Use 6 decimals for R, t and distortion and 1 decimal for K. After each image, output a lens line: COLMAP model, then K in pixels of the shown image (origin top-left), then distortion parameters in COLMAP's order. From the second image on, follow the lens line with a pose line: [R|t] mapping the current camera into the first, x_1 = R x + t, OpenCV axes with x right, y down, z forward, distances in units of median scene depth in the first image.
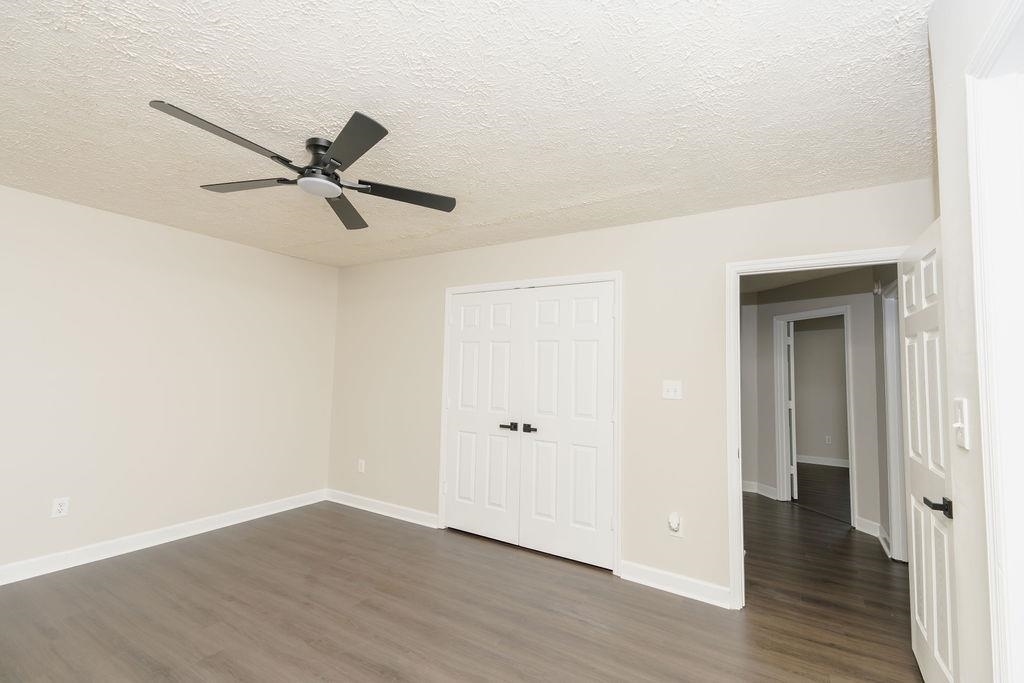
lens RADIAL K [[464.4, 0, 503.4], [0, 464.4, 342.0], [0, 0, 1]] dist [0.027137, -0.005245]
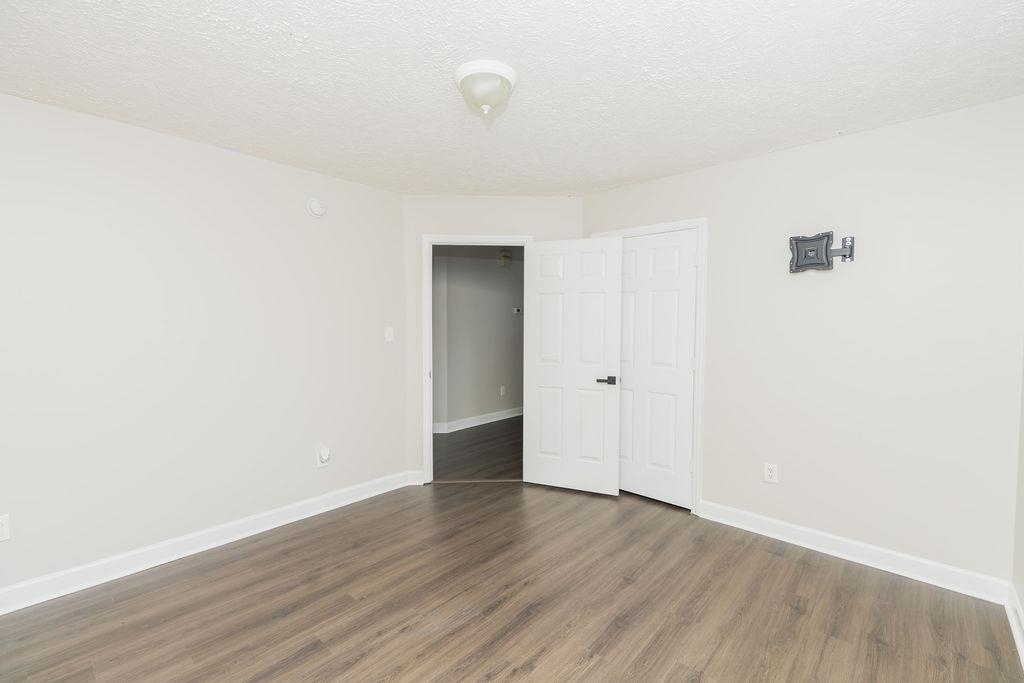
lens RADIAL K [[421.2, 0, 511.1], [0, 421.2, 337.3], [0, 0, 1]] dist [0.003121, 0.000073]
pose [[0.992733, -0.026784, 0.117317, -0.285040], [0.015106, 0.994941, 0.099321, 0.000894], [-0.119383, -0.096827, 0.988116, 0.159022]]
